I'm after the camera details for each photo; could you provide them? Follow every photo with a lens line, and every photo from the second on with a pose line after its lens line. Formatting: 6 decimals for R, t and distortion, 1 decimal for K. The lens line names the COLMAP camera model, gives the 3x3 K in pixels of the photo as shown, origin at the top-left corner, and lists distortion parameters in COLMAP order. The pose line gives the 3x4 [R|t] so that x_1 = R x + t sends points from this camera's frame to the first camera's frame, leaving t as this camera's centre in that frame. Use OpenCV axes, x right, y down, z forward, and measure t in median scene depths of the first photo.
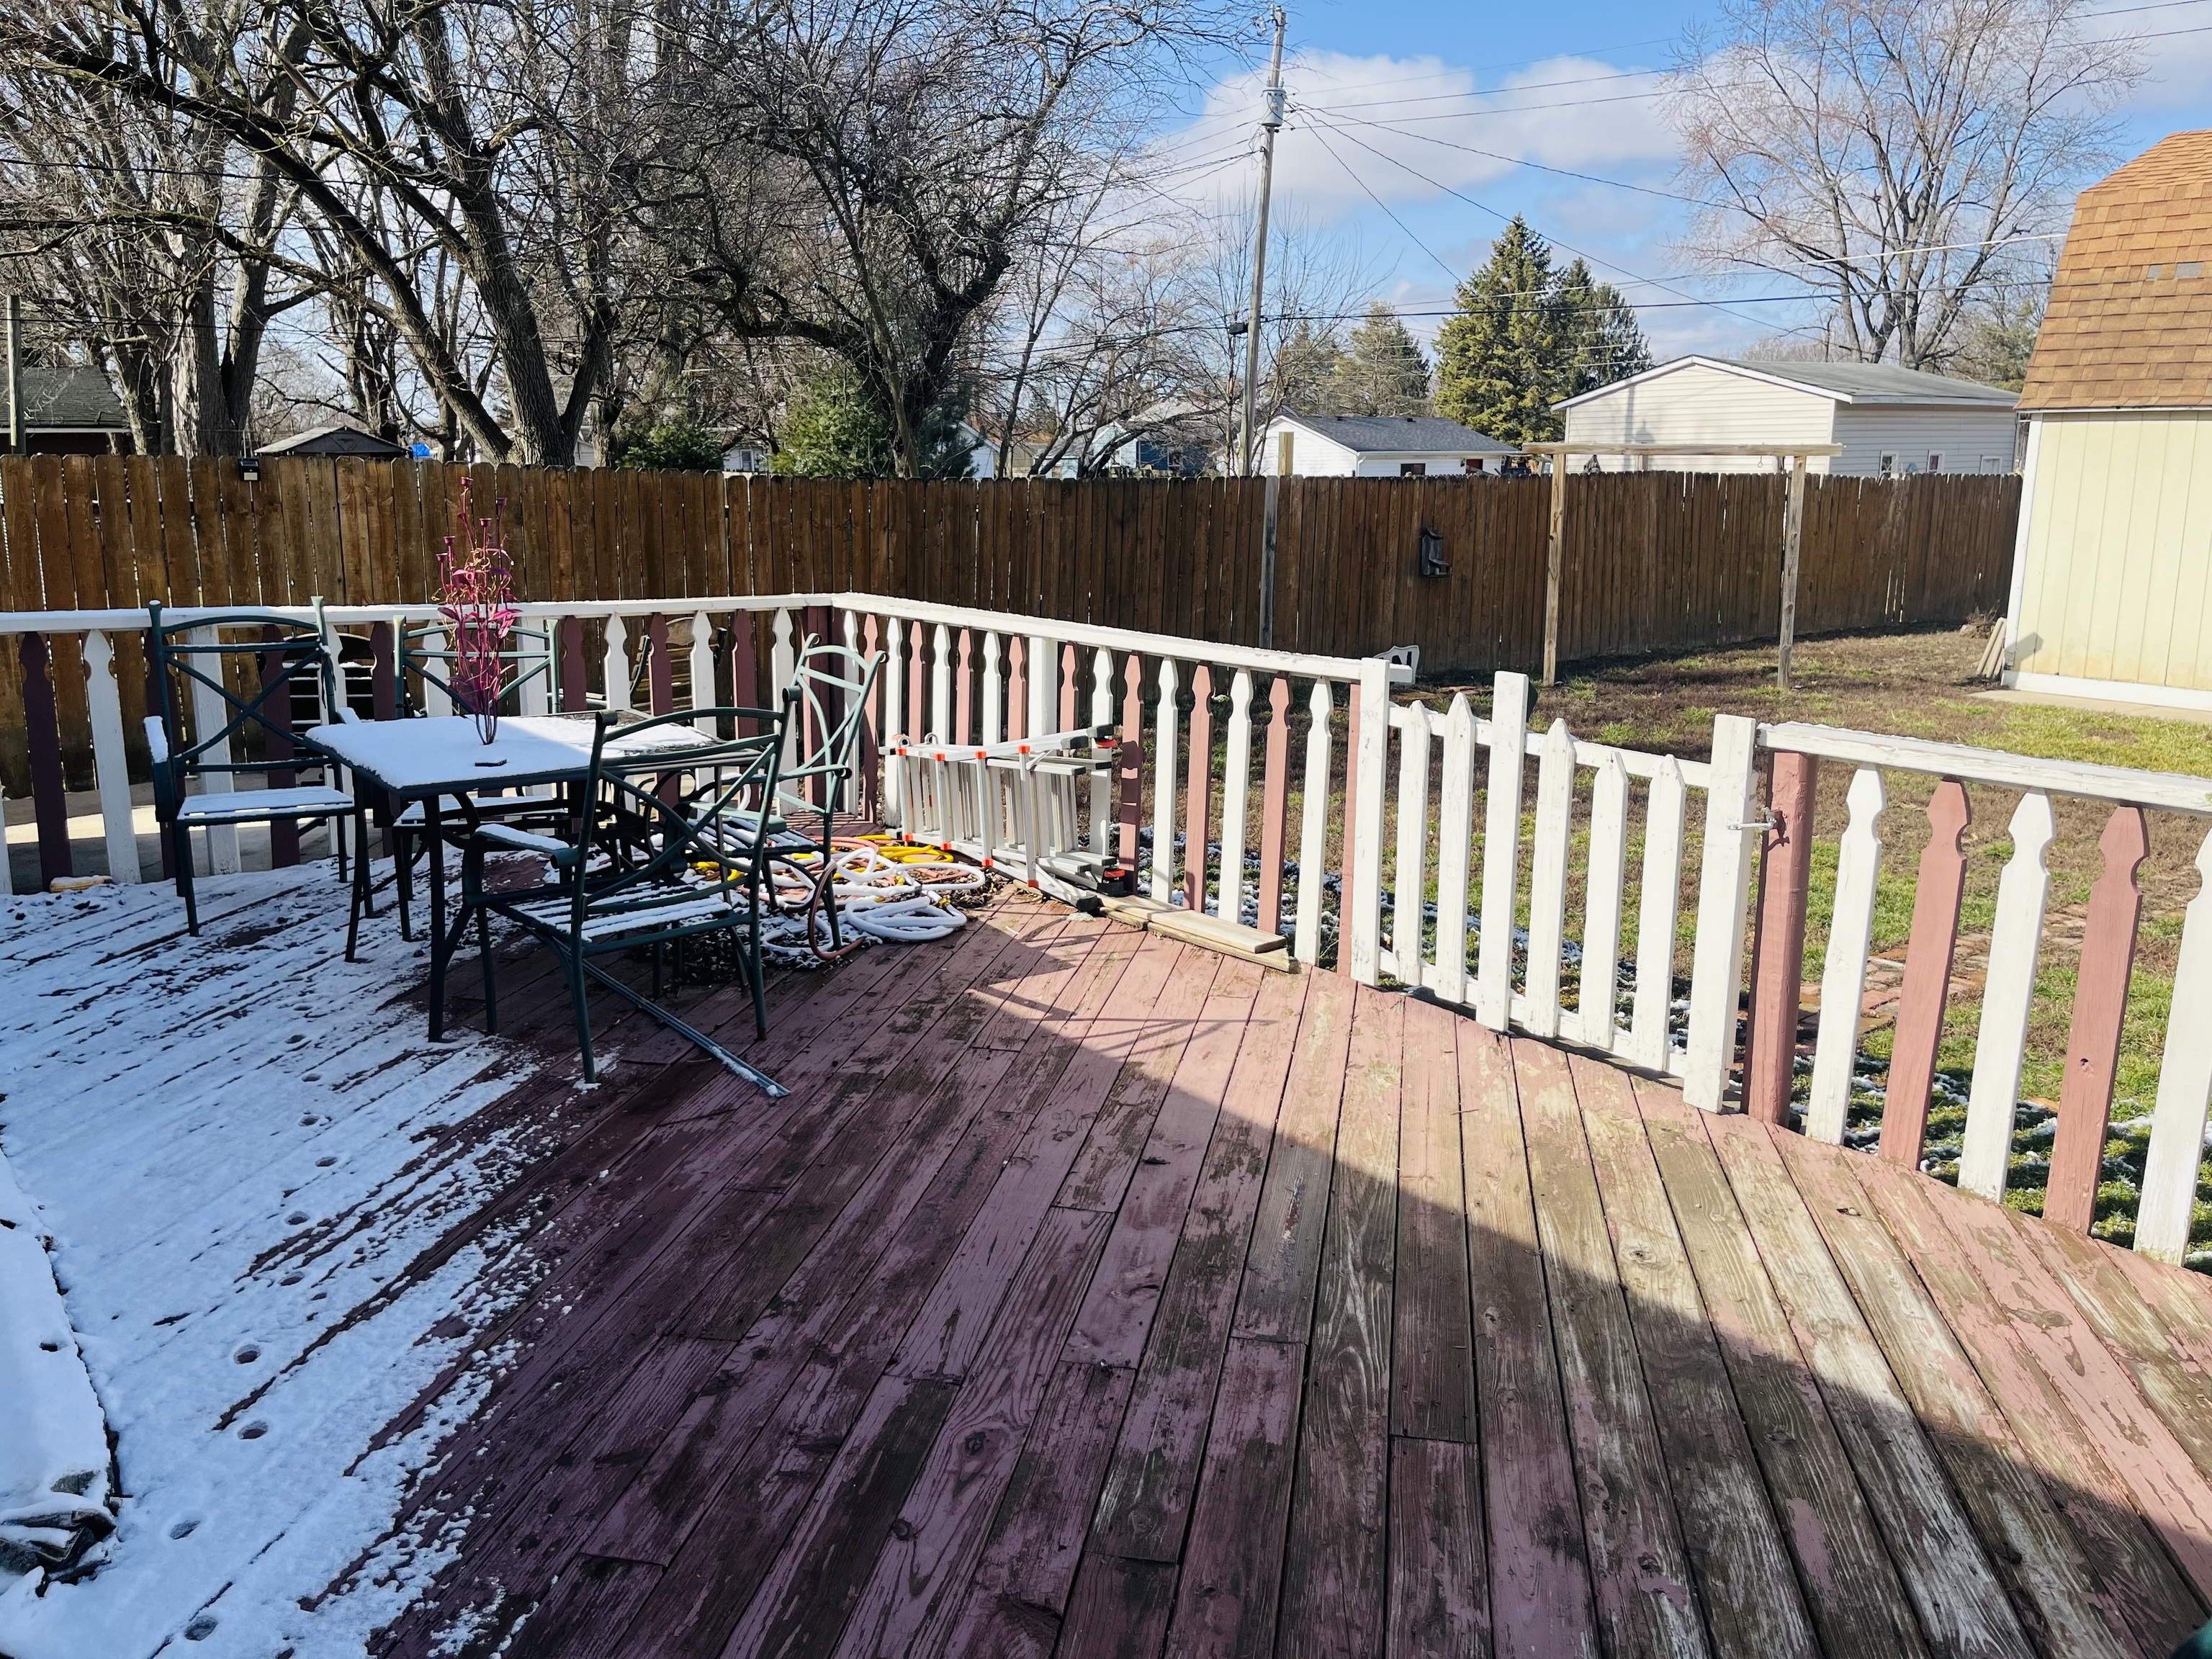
lens RADIAL K [[1688.8, 0, 1109.0], [0, 1688.8, 812.6], [0, 0, 1]] dist [0.067922, -0.093775]
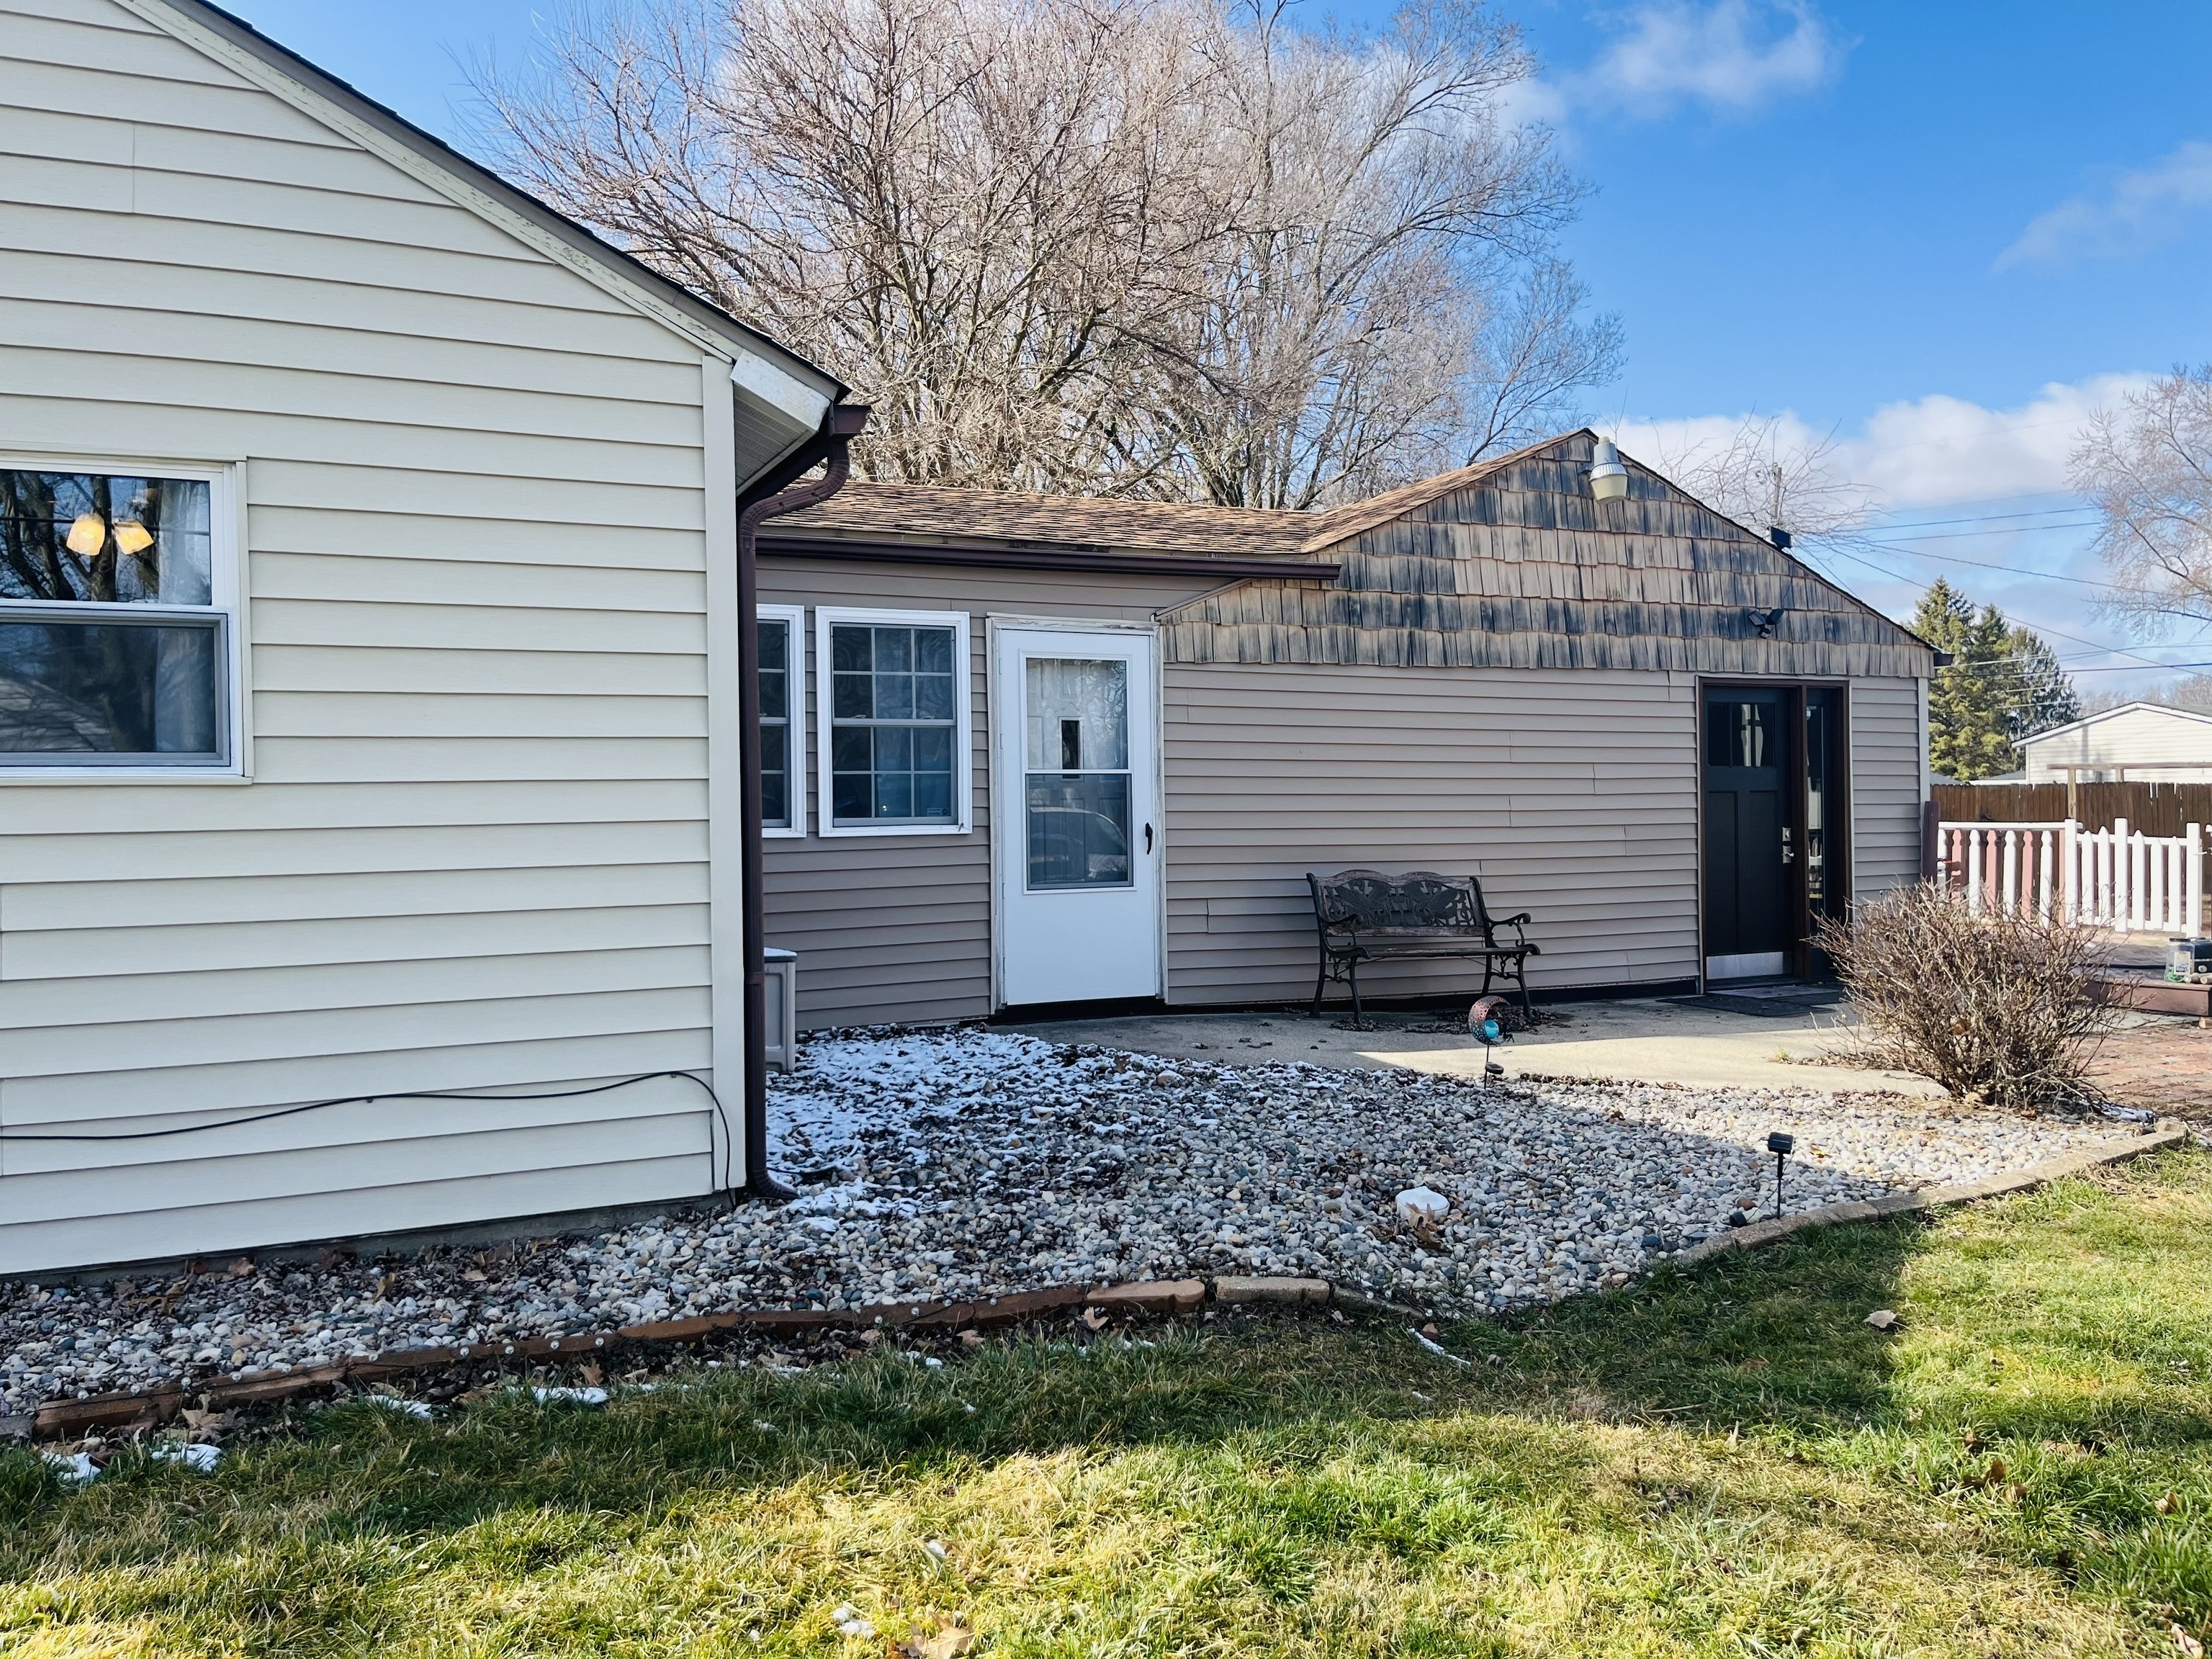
lens RADIAL K [[1688.8, 0, 1095.6], [0, 1688.8, 827.2], [0, 0, 1]] dist [0.067922, -0.093775]
pose [[0.976141, -0.010603, -0.216877, -0.130317], [-0.031428, 0.981390, -0.189434, 0.082140], [0.214850, 0.191730, 0.957642, -0.344969]]
